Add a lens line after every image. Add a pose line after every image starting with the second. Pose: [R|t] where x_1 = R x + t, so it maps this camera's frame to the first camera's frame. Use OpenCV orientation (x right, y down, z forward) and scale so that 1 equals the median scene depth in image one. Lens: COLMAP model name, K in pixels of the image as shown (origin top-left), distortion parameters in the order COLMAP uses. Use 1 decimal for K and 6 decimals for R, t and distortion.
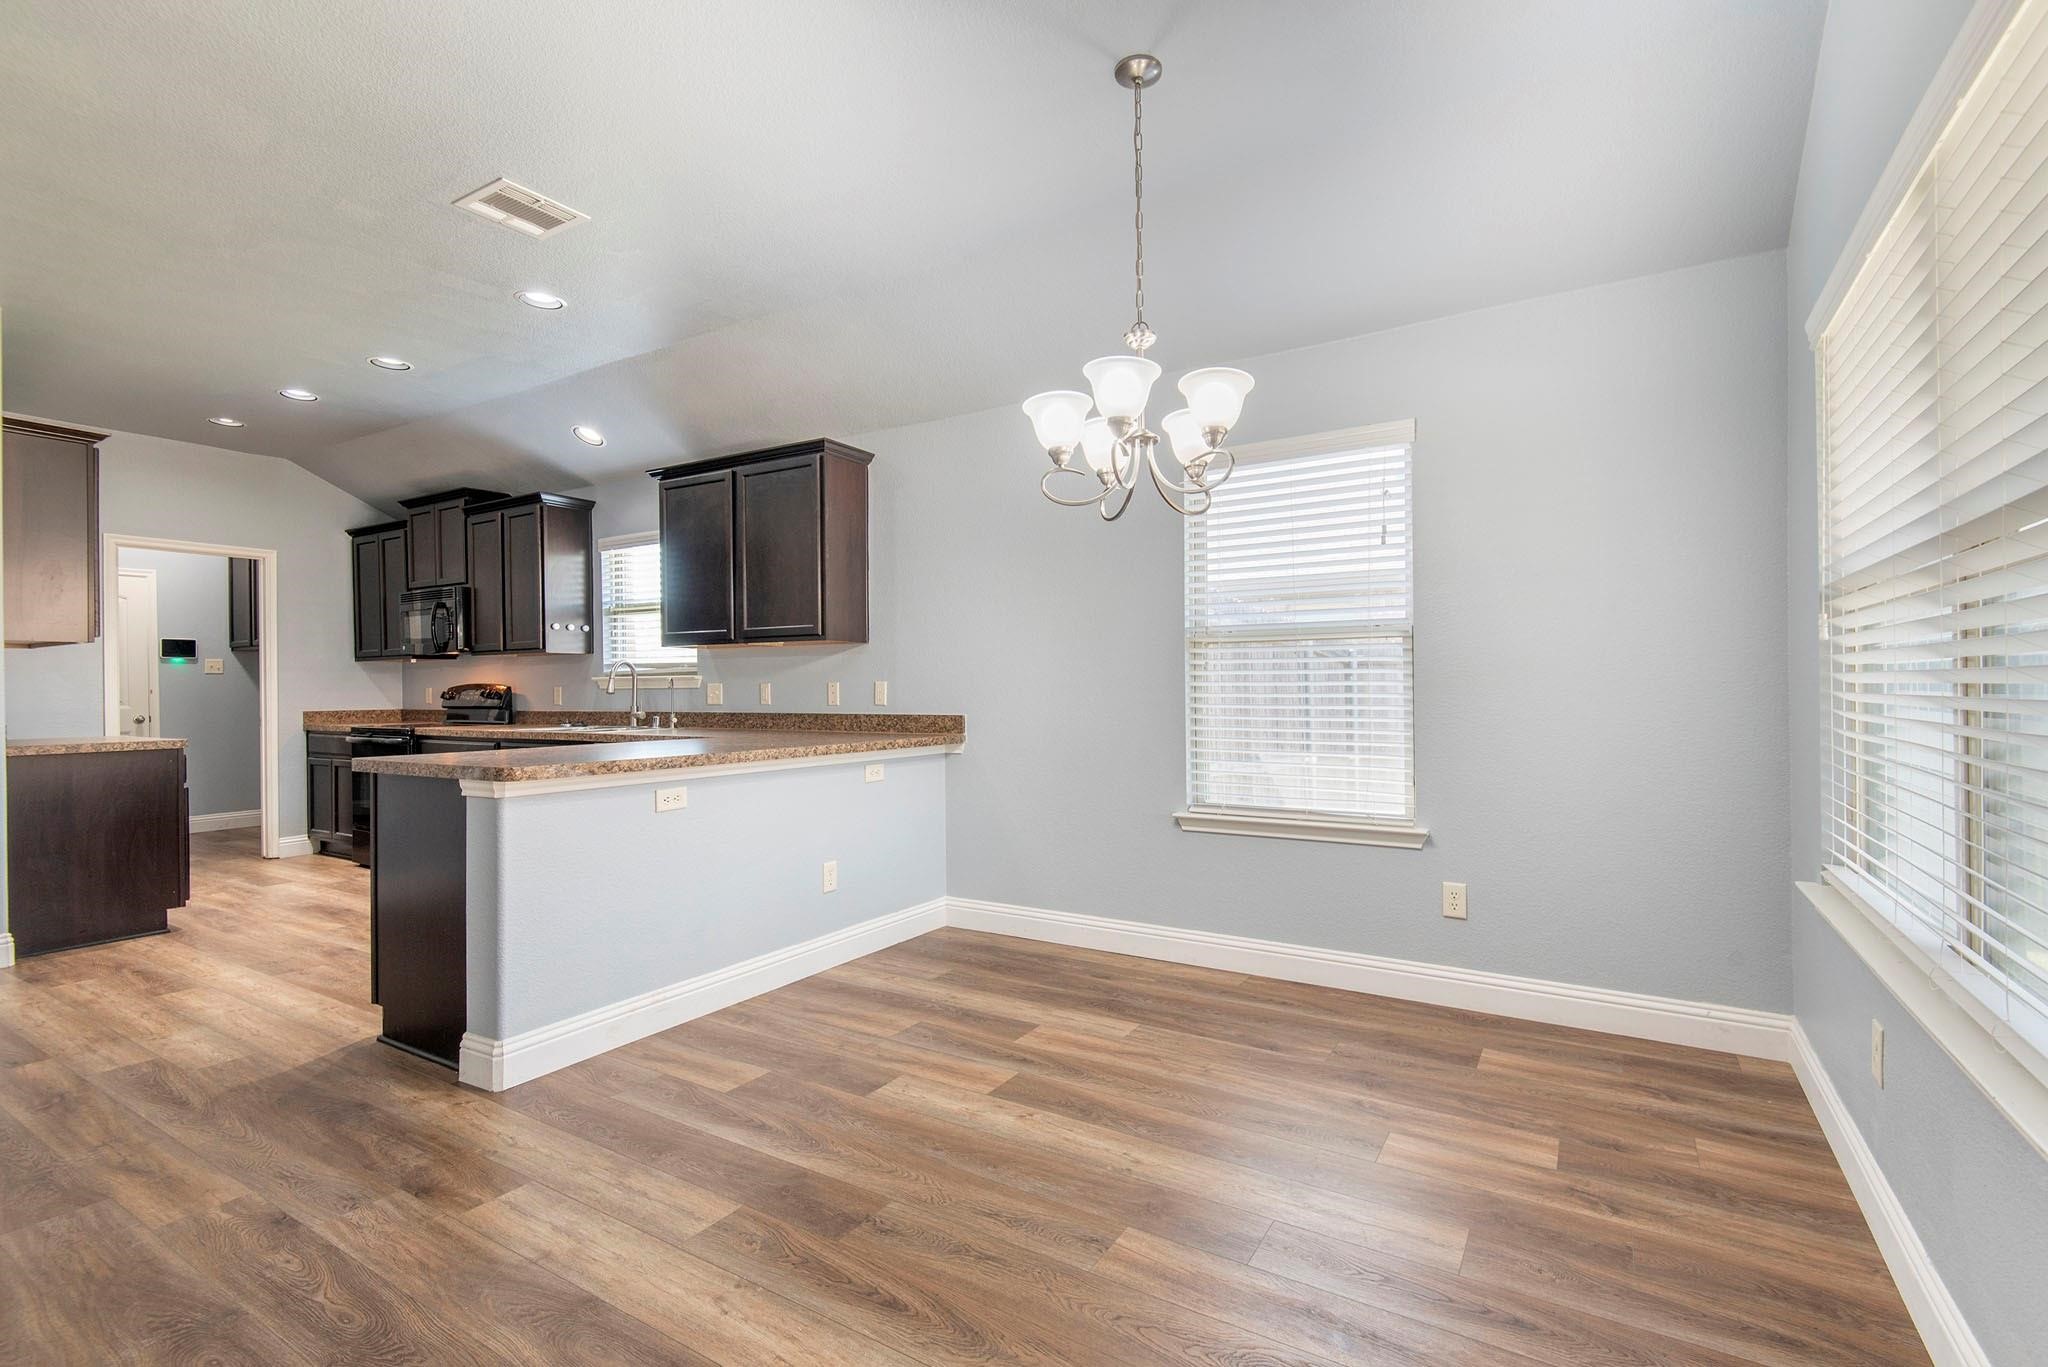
lens RADIAL K [[924.2, 0, 1030.6], [0, 924.2, 684.0], [0, 0, 1]] dist [0.042215, -0.019437]
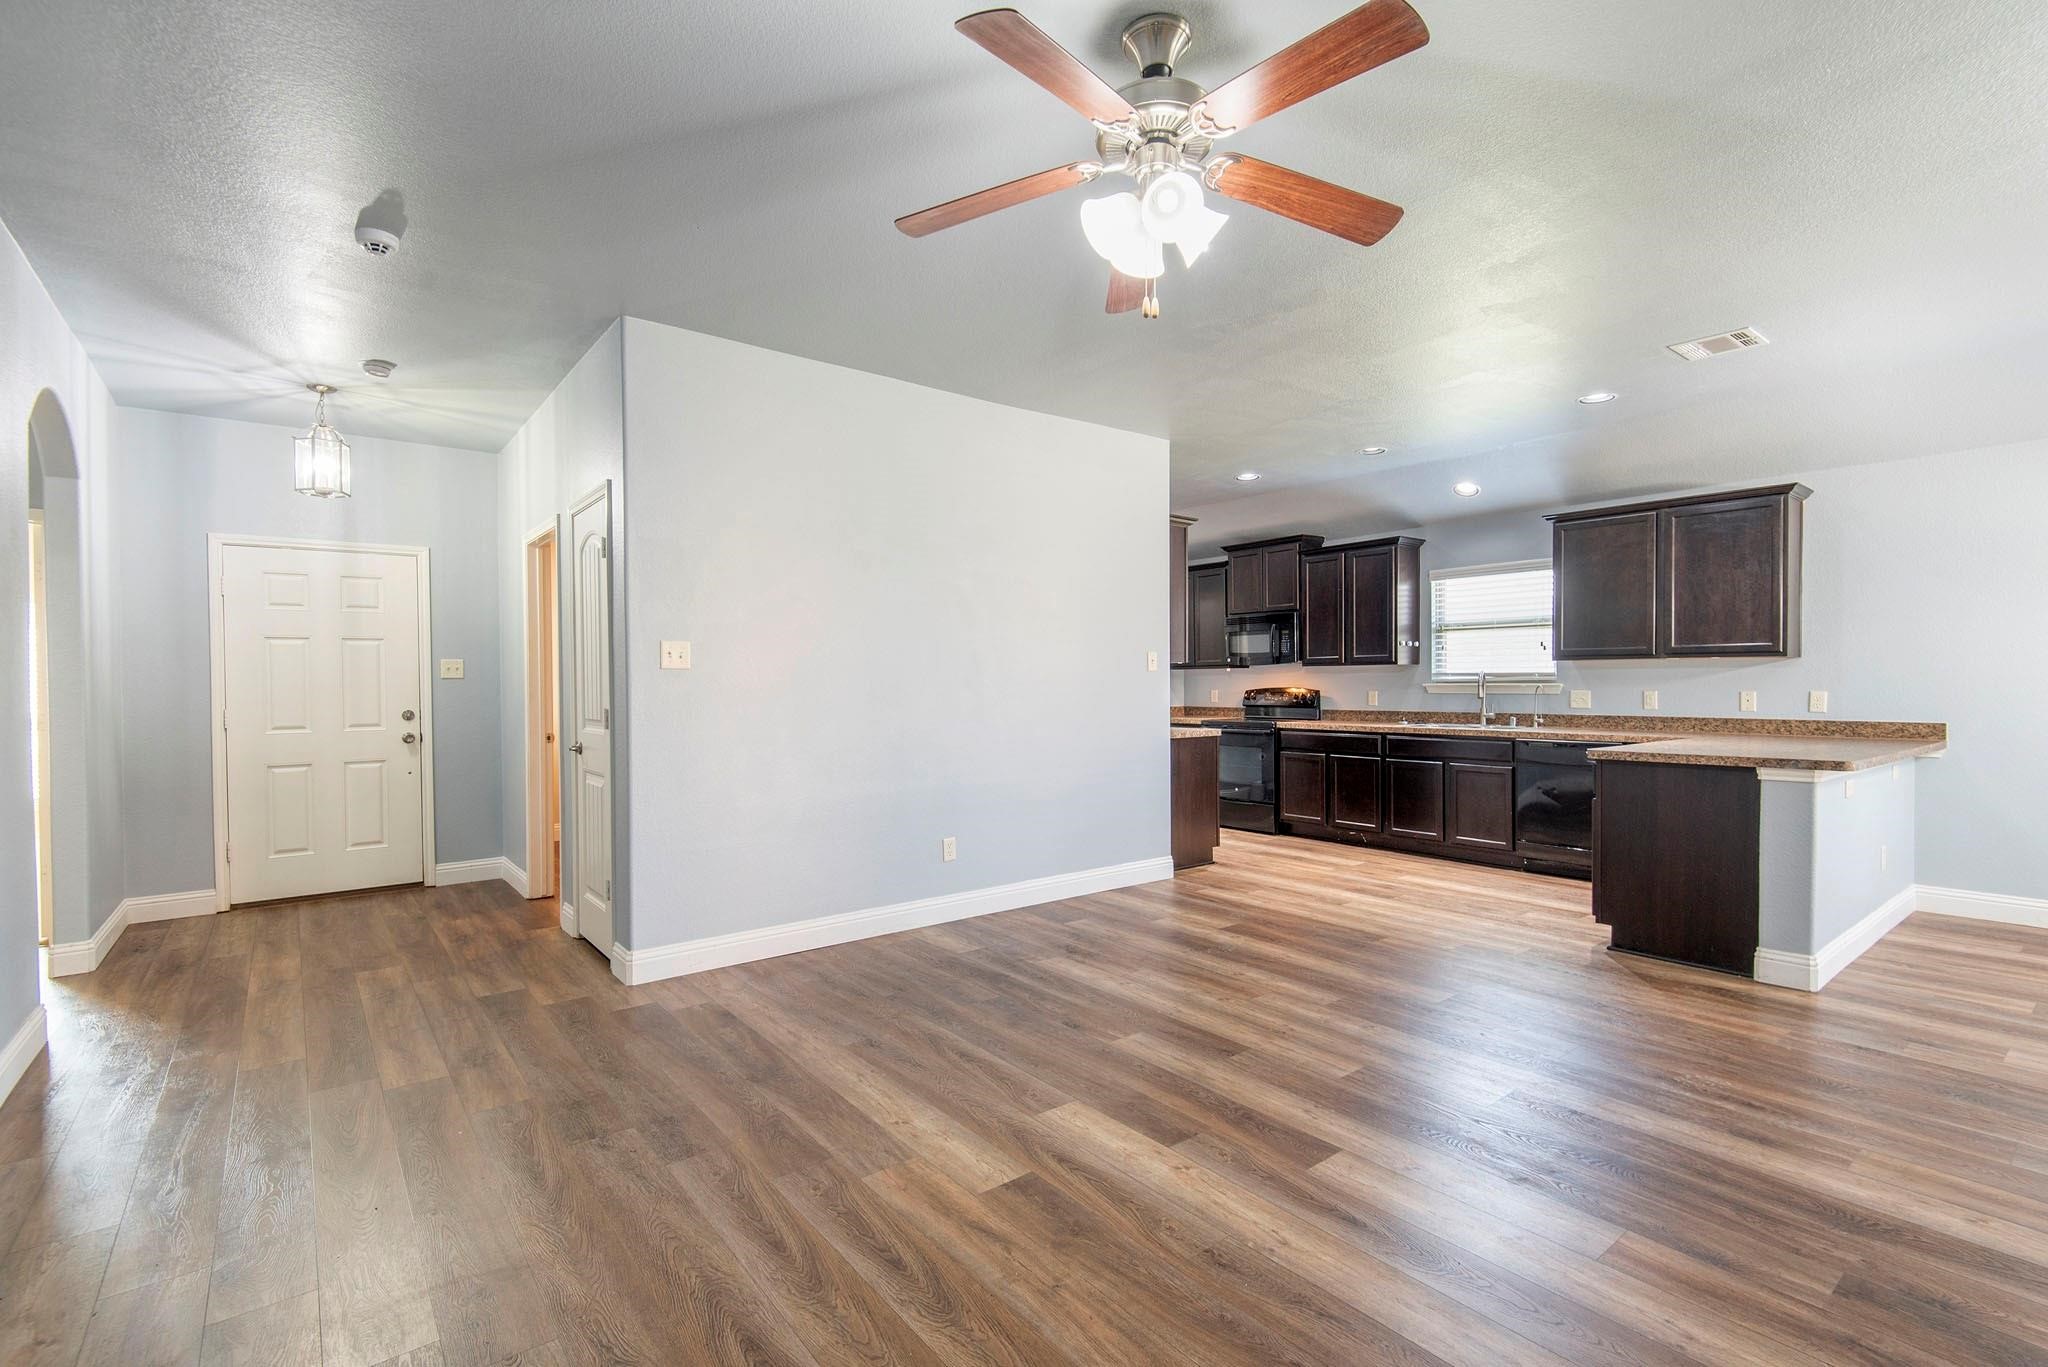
lens RADIAL K [[924.2, 0, 1030.6], [0, 924.2, 684.0], [0, 0, 1]] dist [0.042215, -0.019437]
pose [[0.942366, 0.002752, -0.334574, -0.701920], [-0.000089, 0.999968, 0.007975, -0.021299], [0.334585, -0.007486, 0.942336, -0.418779]]
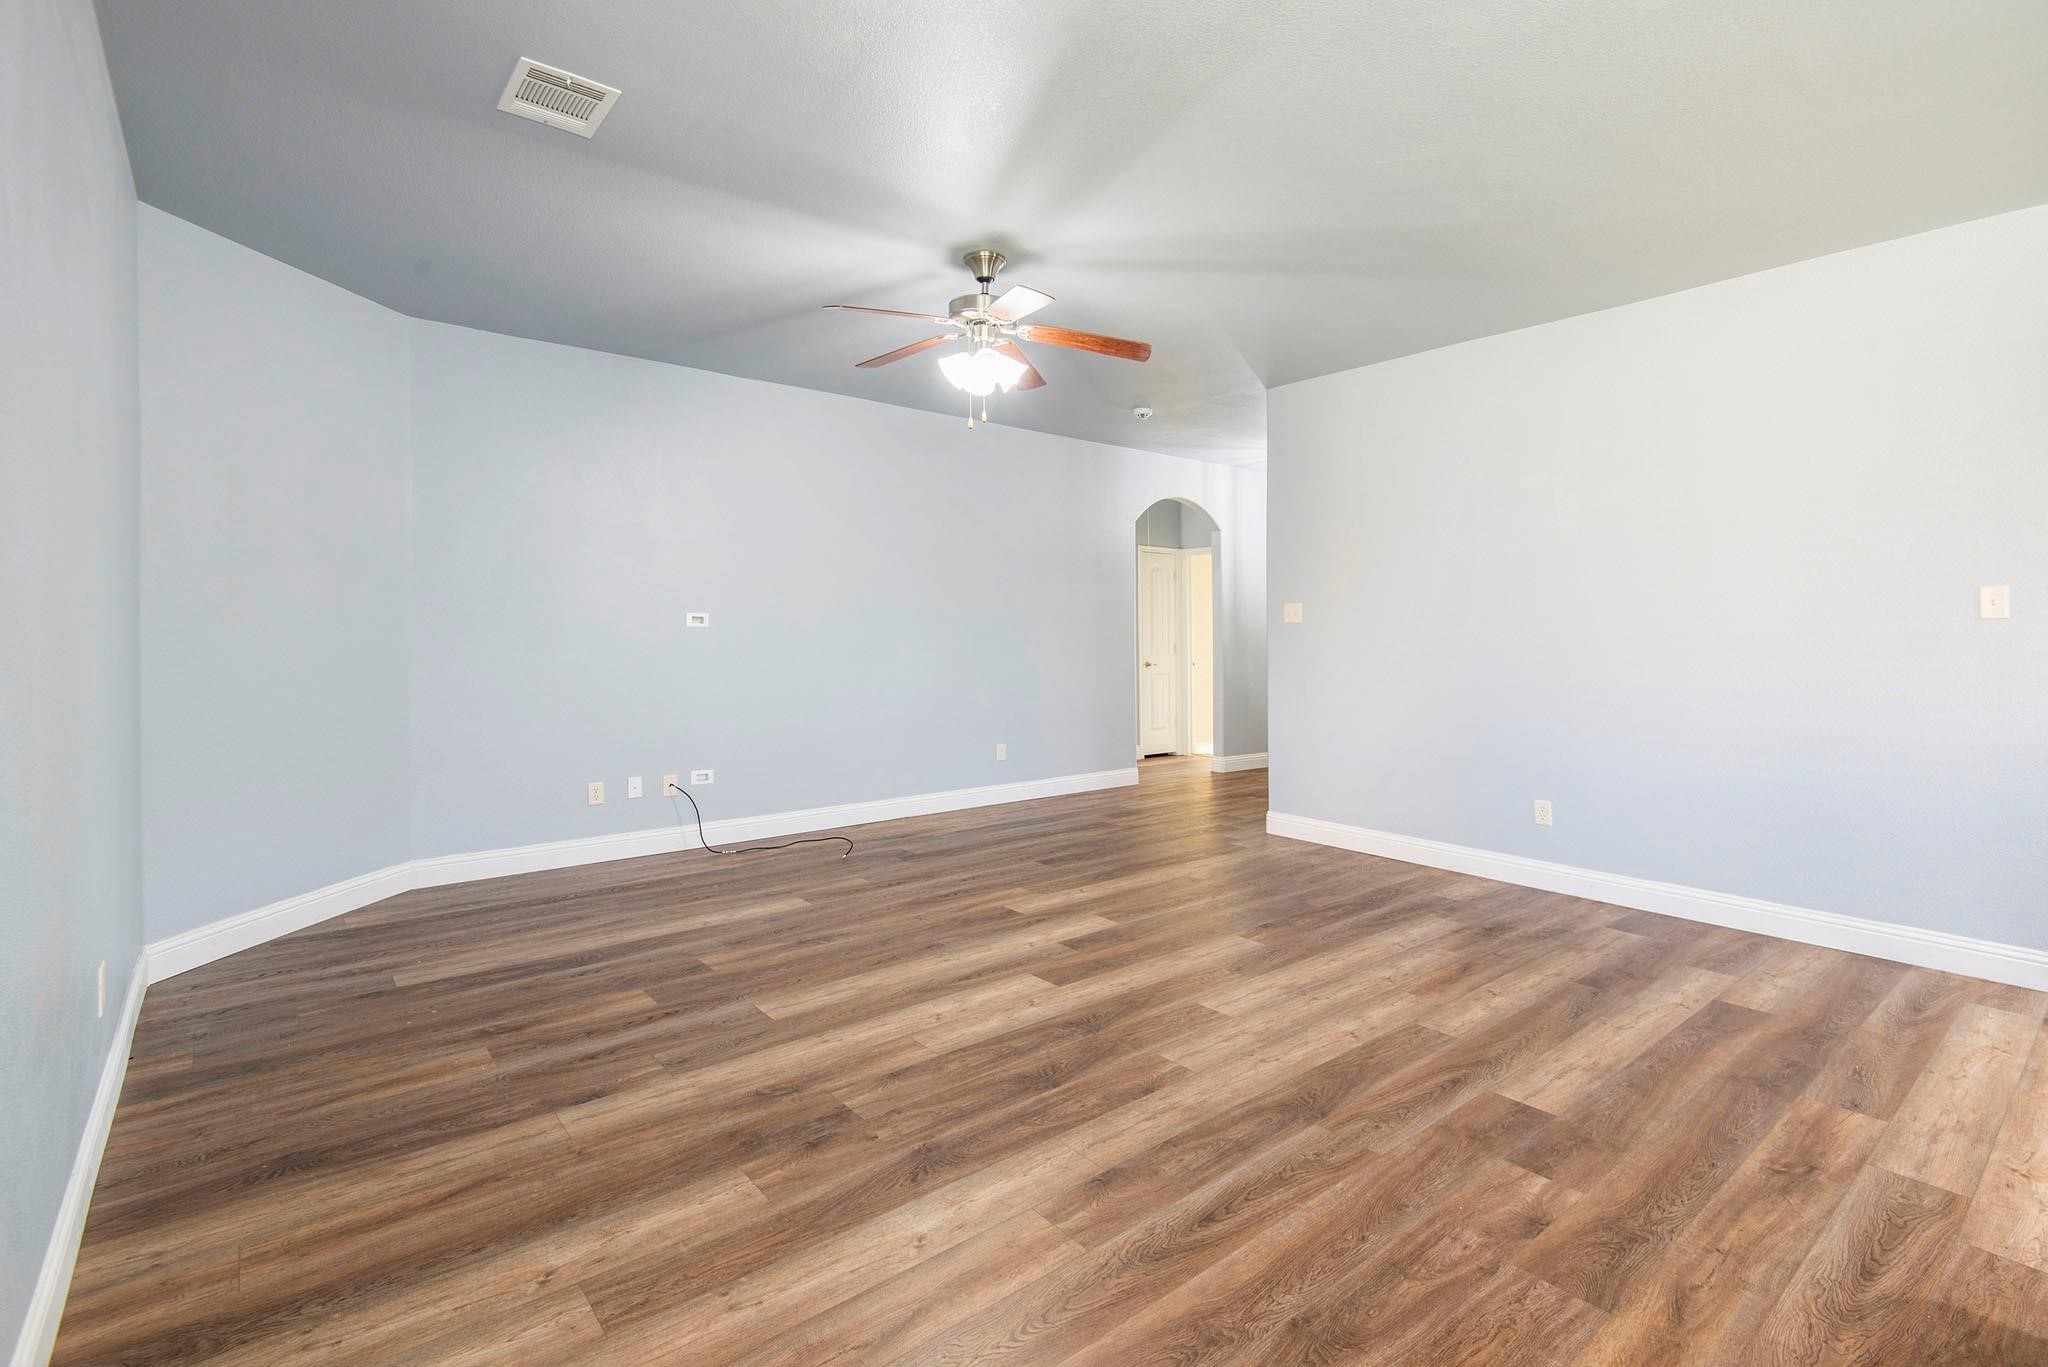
lens RADIAL K [[924.2, 0, 1030.6], [0, 924.2, 684.0], [0, 0, 1]] dist [0.042215, -0.019437]
pose [[-0.308779, 0.056402, -0.949460, -0.051565], [-0.004373, 0.998145, 0.060717, -0.010730], [0.951124, 0.022900, -0.307960, 0.358228]]
